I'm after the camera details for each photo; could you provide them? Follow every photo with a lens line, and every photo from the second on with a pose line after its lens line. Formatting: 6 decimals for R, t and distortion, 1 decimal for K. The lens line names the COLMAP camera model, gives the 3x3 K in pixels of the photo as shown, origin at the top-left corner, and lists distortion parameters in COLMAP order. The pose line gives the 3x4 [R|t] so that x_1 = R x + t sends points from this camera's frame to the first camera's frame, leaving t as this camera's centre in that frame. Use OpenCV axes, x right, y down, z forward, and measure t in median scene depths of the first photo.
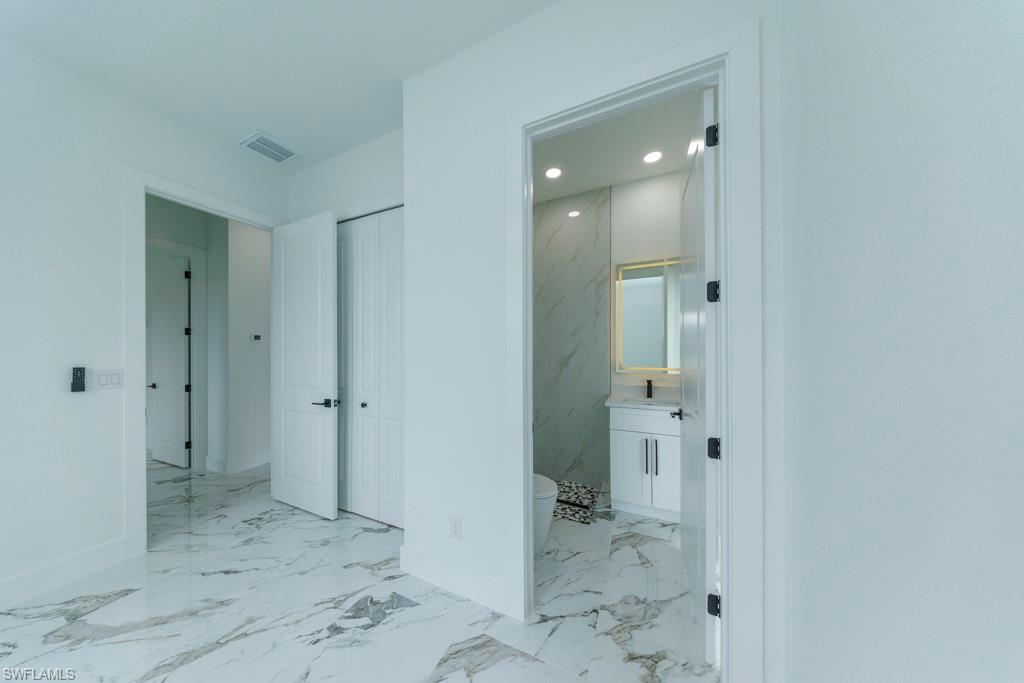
lens RADIAL K [[292.2, 0, 494.4], [0, 292.2, 347.6], [0, 0, 1]] dist [-0.003292, 0.000093]
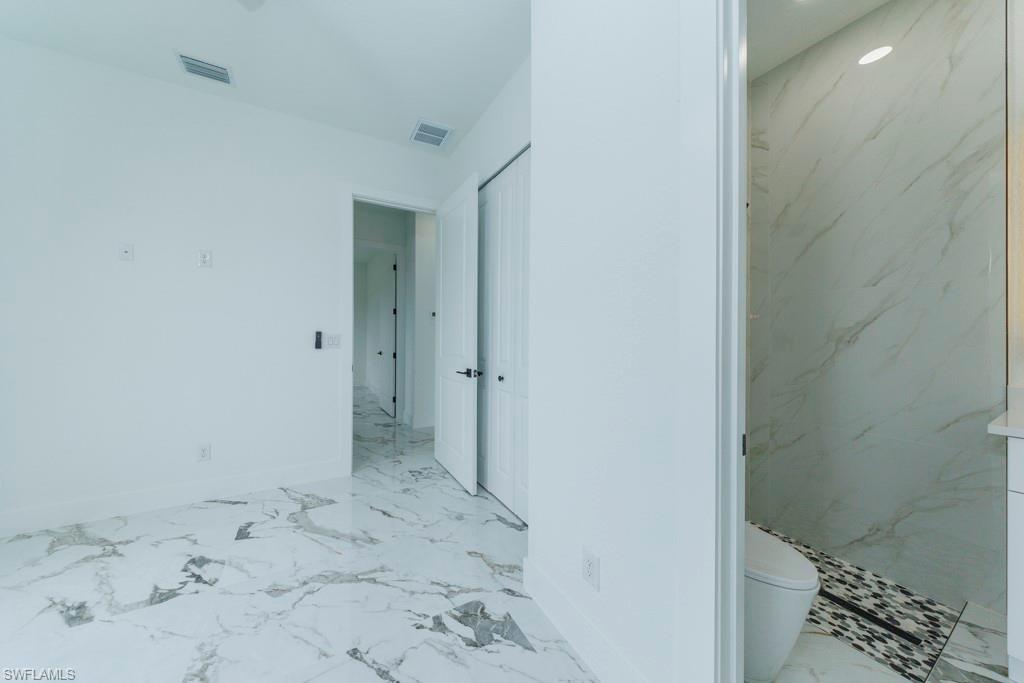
lens RADIAL K [[309.8, 0, 470.8], [0, 309.8, 332.9], [0, 0, 1]] dist [-0.000623, -0.000041]
pose [[0.795281, 0.002722, -0.606236, 0.056939], [0.003669, 0.999950, 0.009304, 0.049503], [0.606231, -0.009624, 0.795231, 0.196973]]
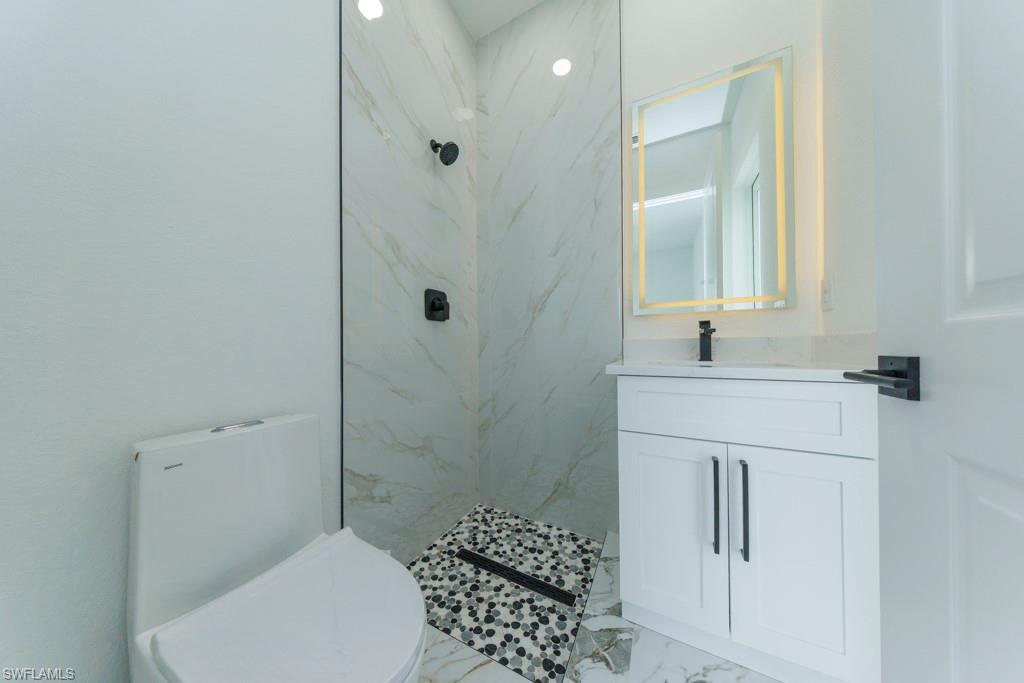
lens RADIAL K [[285.1, 0, 512.0], [0, 285.1, 341.5], [0, 0, 1]] dist [-0.000700, -0.000059]
pose [[0.999719, -0.009400, -0.021783, 0.277282], [0.009515, 0.999942, 0.005141, 0.163354], [0.021734, -0.005347, 0.999749, 0.641391]]
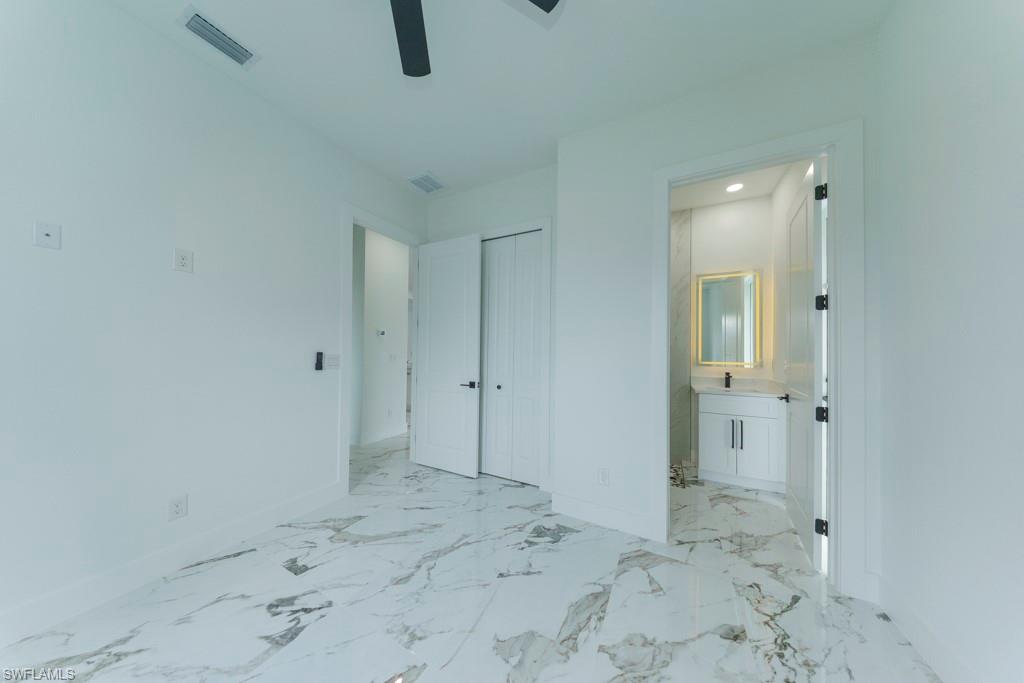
lens RADIAL K [[285.1, 0, 512.0], [0, 285.1, 341.5], [0, 0, 1]] dist [-0.000700, -0.000059]
pose [[0.999314, 0.015996, -0.033409, -0.369841], [-0.016398, 0.999796, -0.011802, 0.015789], [0.033213, 0.012342, 0.999372, -0.228668]]
